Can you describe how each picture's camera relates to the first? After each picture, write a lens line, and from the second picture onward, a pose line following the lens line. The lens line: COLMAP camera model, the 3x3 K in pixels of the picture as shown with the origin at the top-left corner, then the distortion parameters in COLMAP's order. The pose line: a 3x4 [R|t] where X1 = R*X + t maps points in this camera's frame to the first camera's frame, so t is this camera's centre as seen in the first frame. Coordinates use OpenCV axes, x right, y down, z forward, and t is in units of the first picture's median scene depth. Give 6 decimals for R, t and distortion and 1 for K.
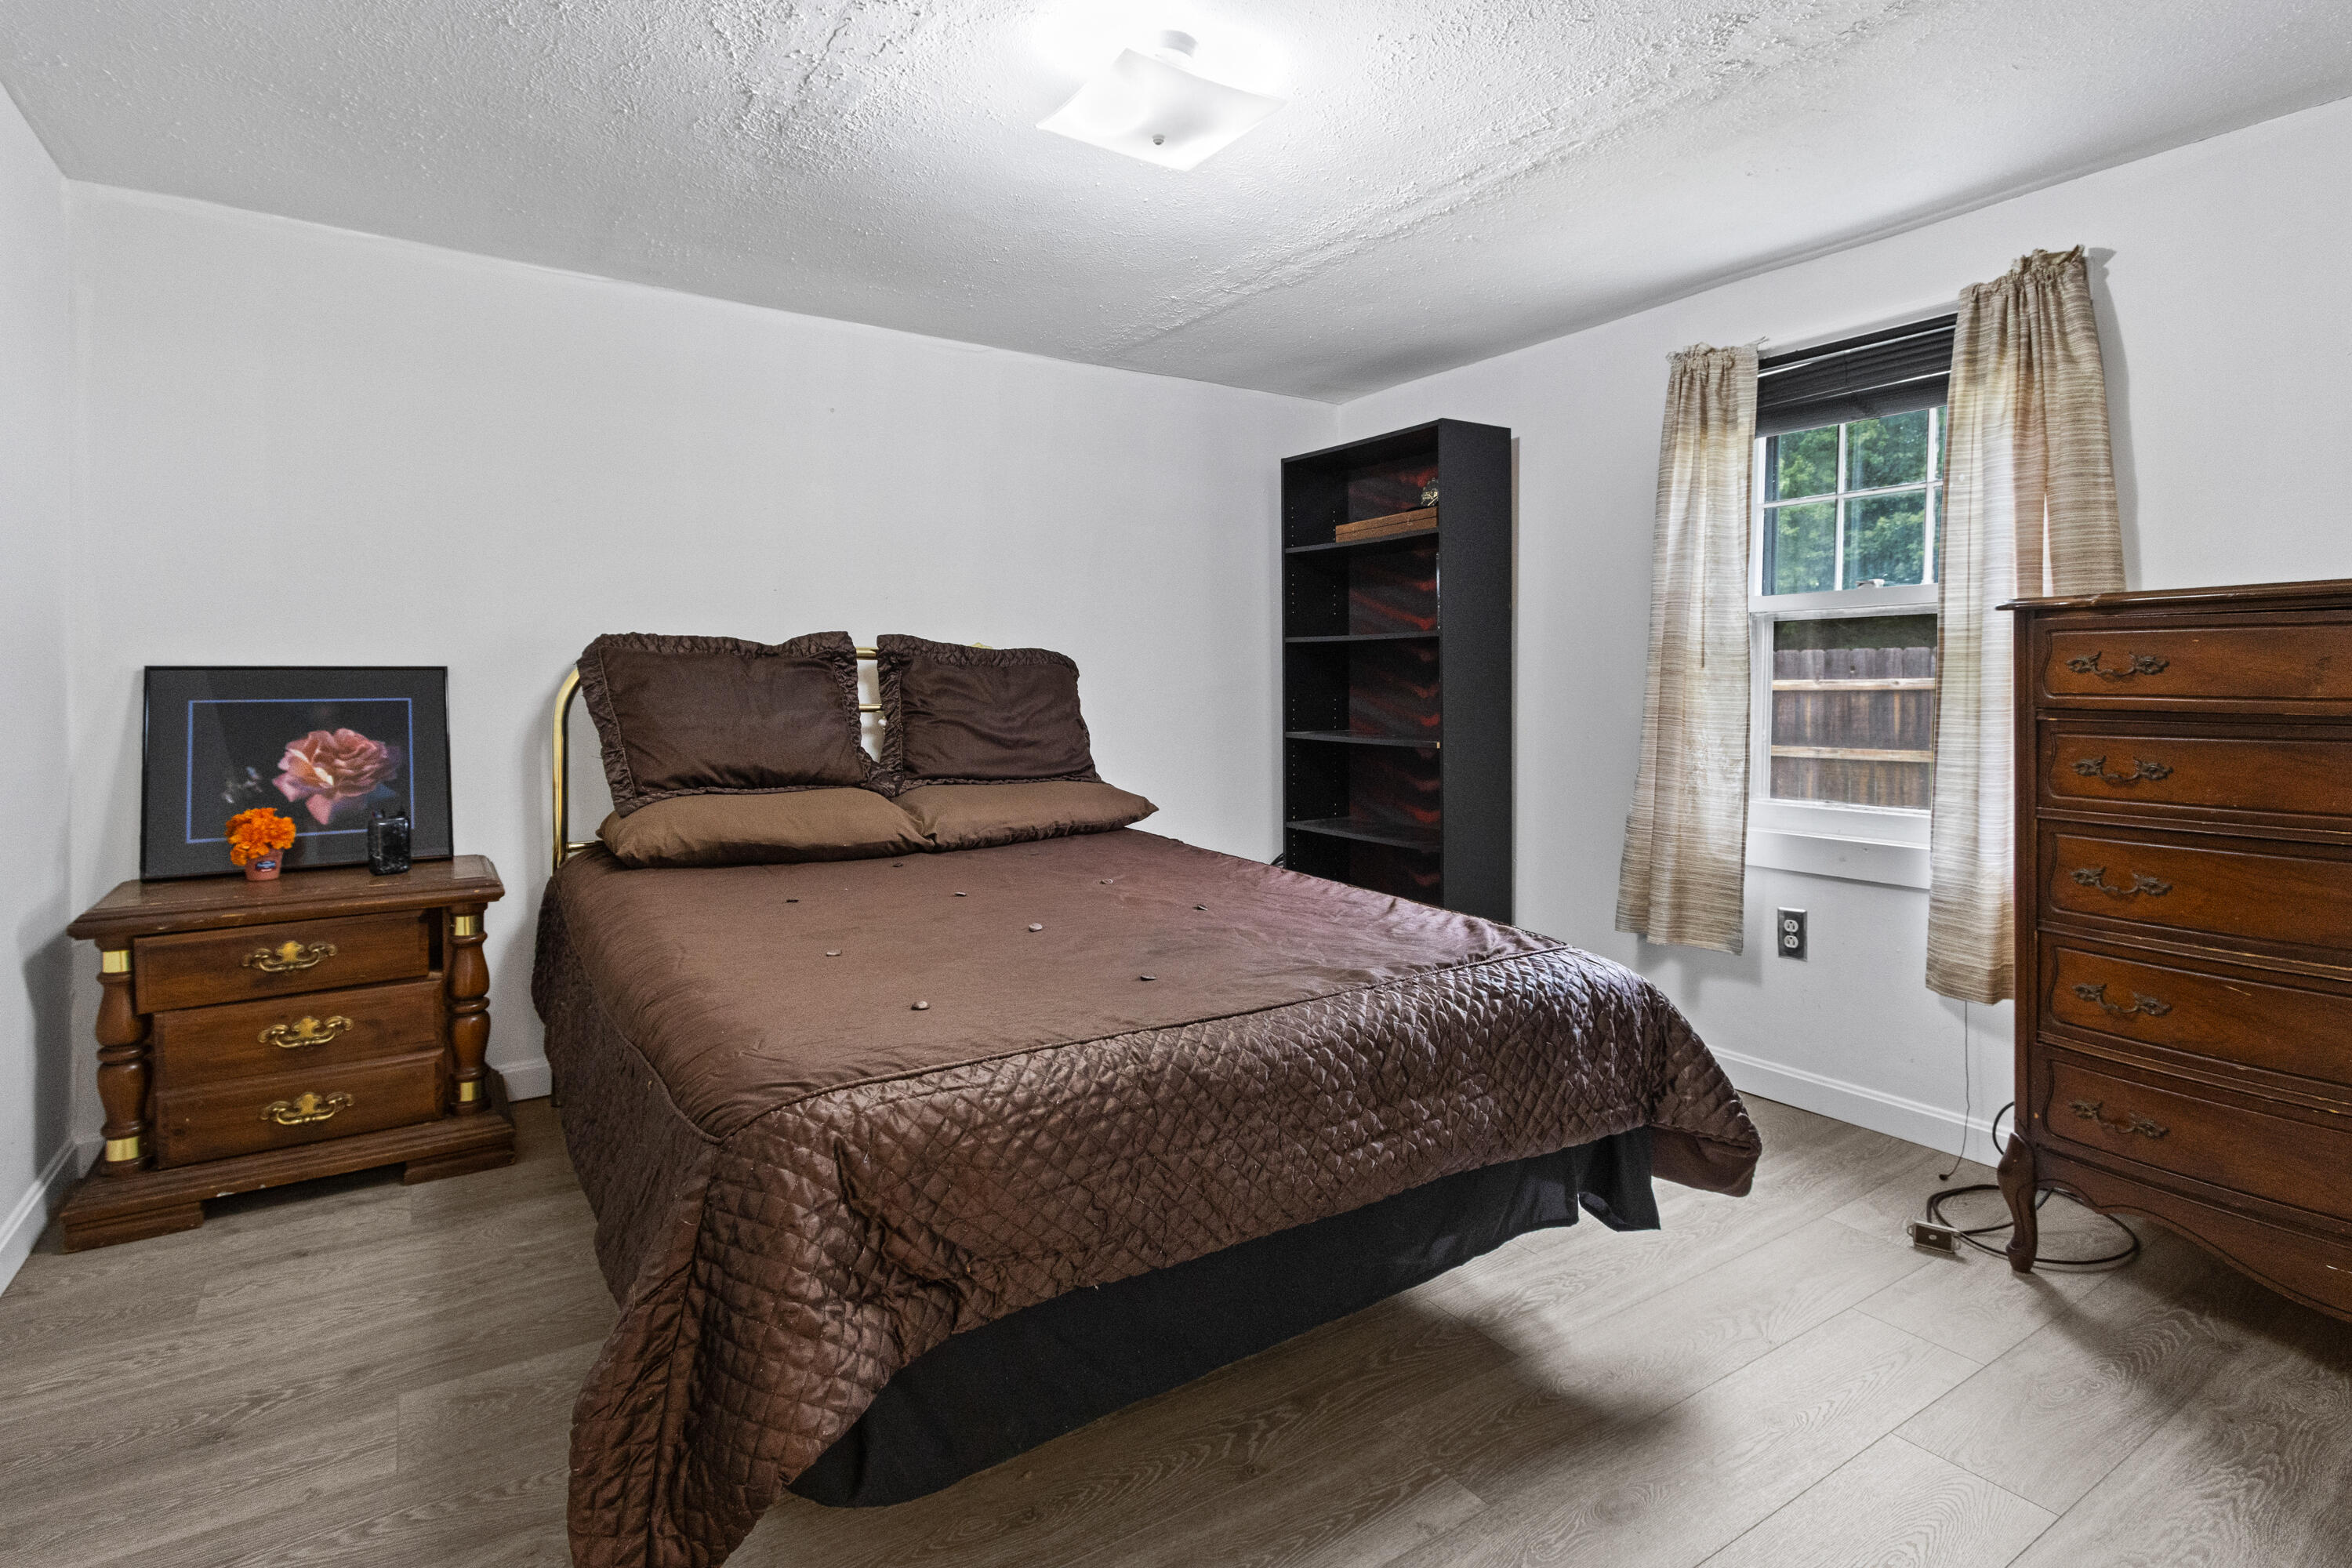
lens RADIAL K [[1173.4, 0, 1172.4], [0, 1173.4, 690.1], [0, 0, 1]] dist [0.000101, -0.000010]
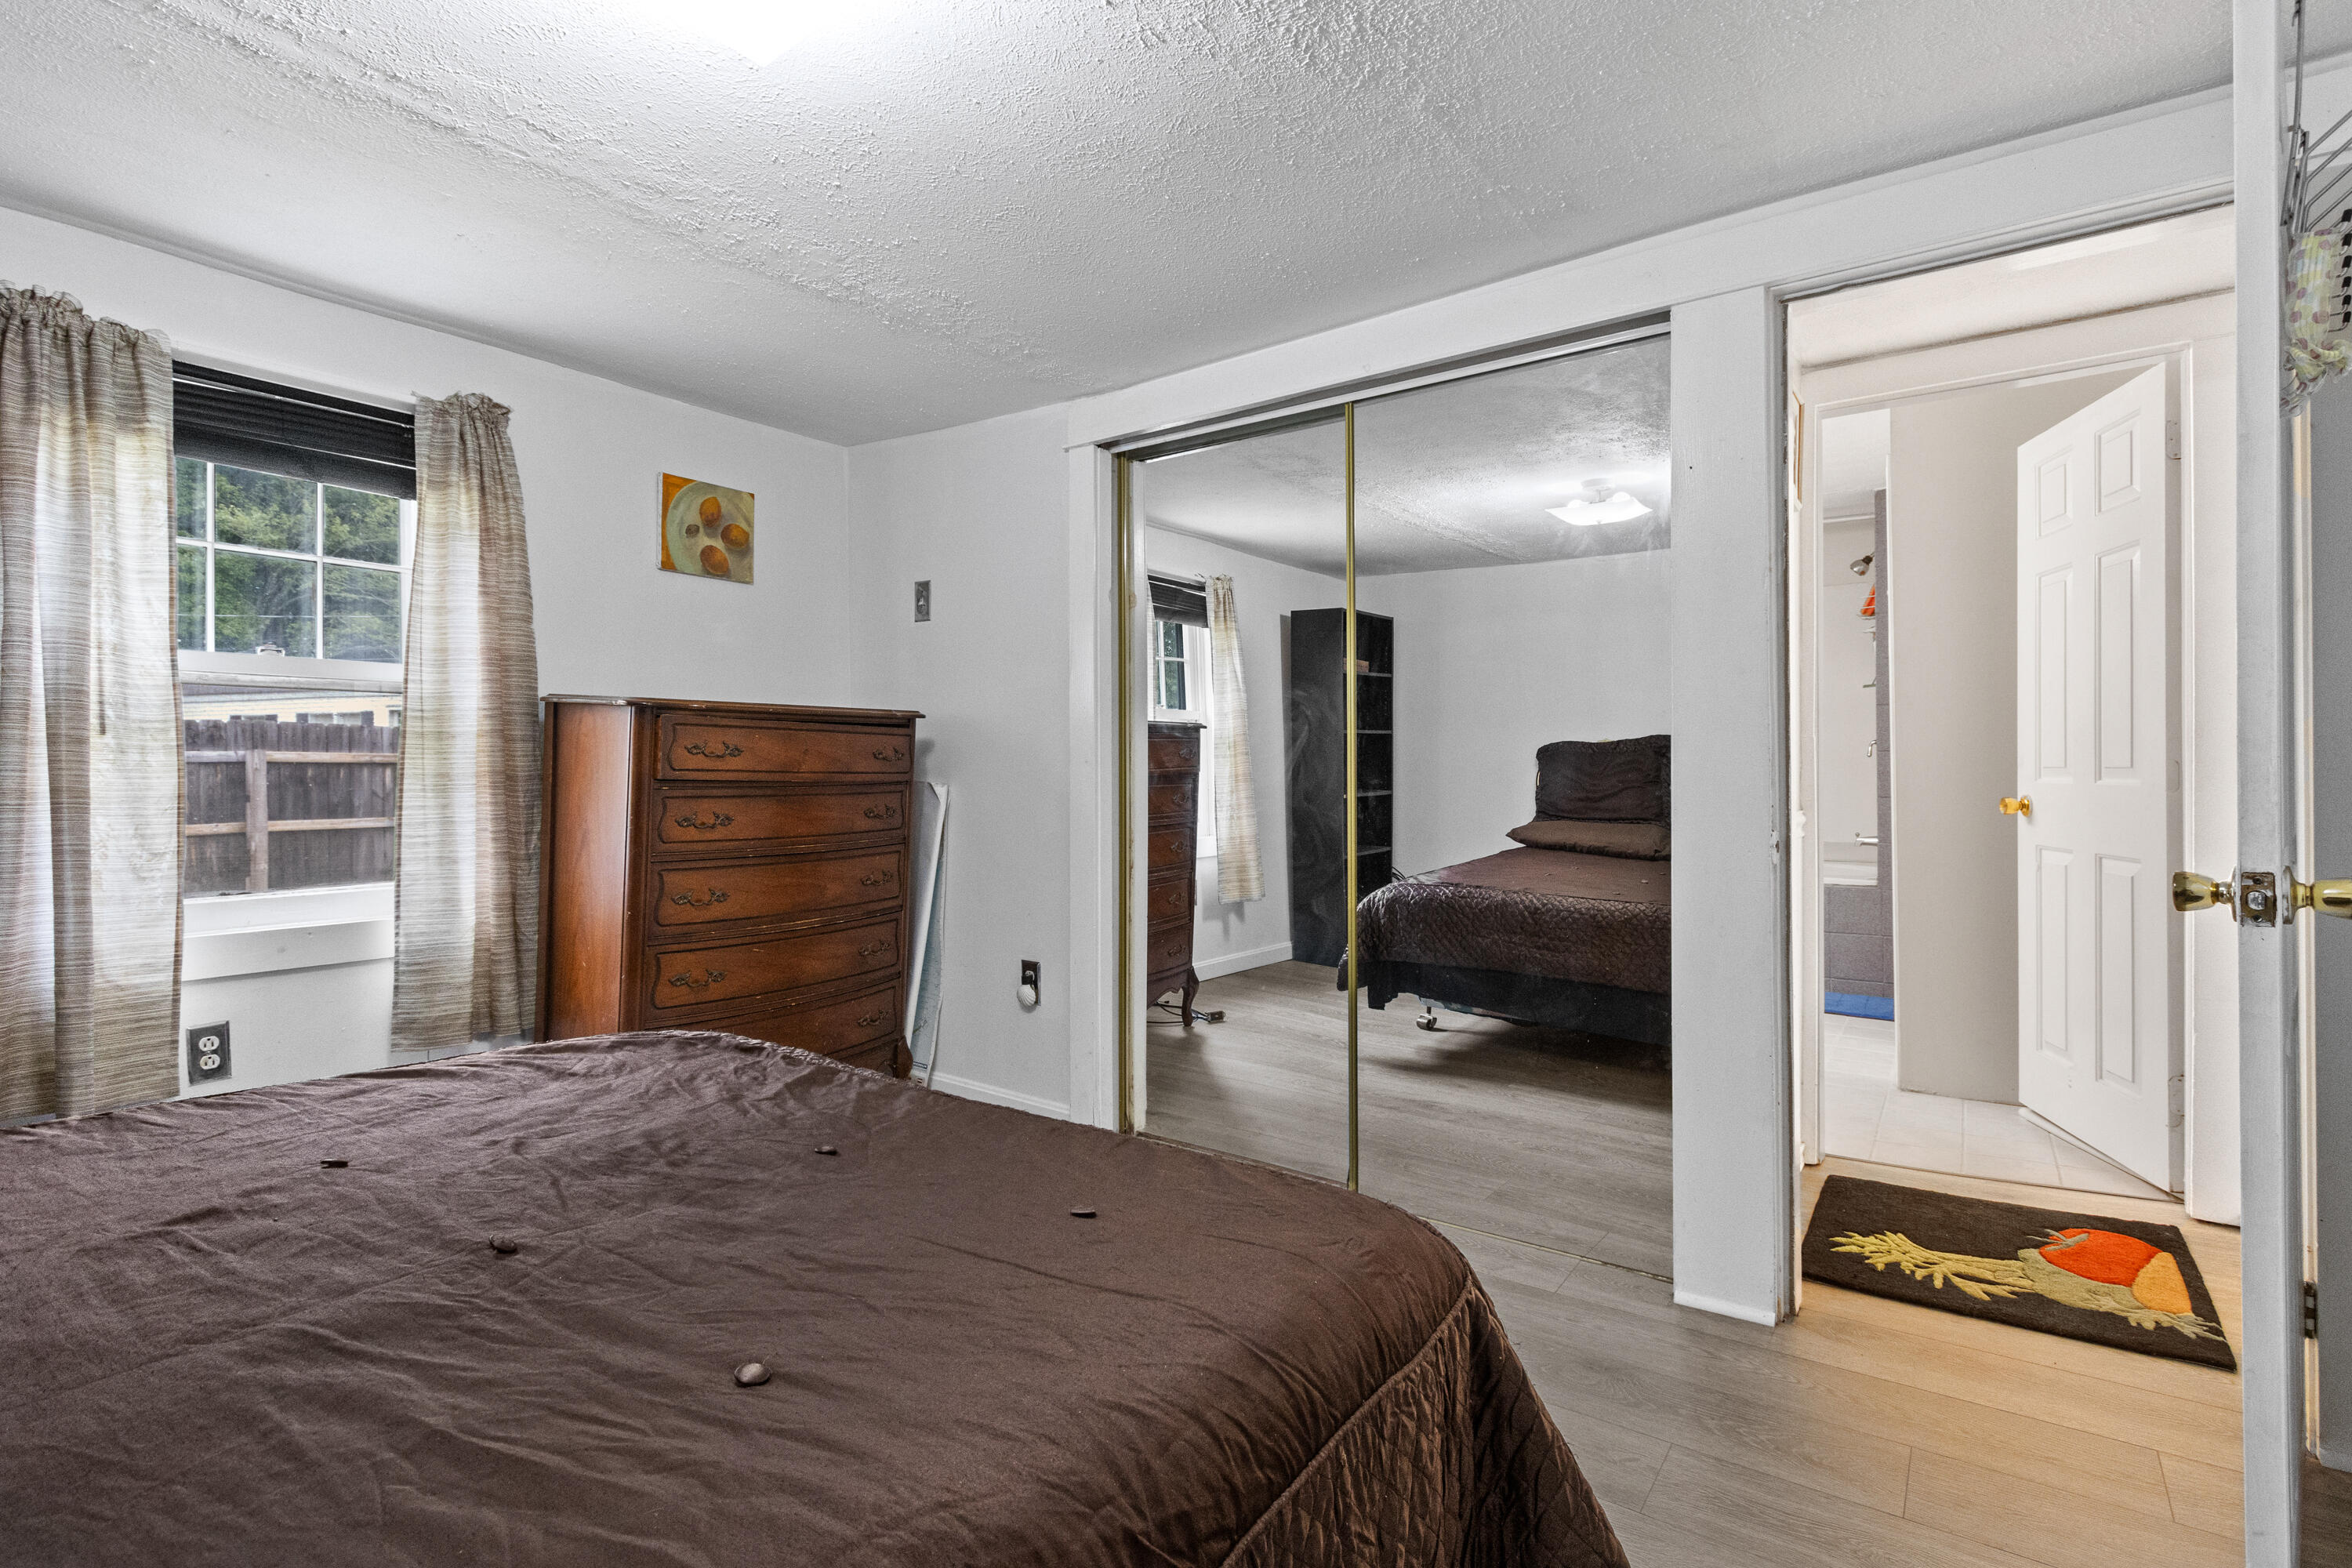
lens RADIAL K [[1174.3, 0, 1165.6], [0, 1174.3, 771.3], [0, 0, 1]] dist [-0.000403, -0.000227]
pose [[-0.375090, -0.001942, 0.926986, -0.547692], [-0.001565, 0.999998, 0.001462, 0.001858], [-0.926987, -0.000903, -0.375092, 0.714197]]
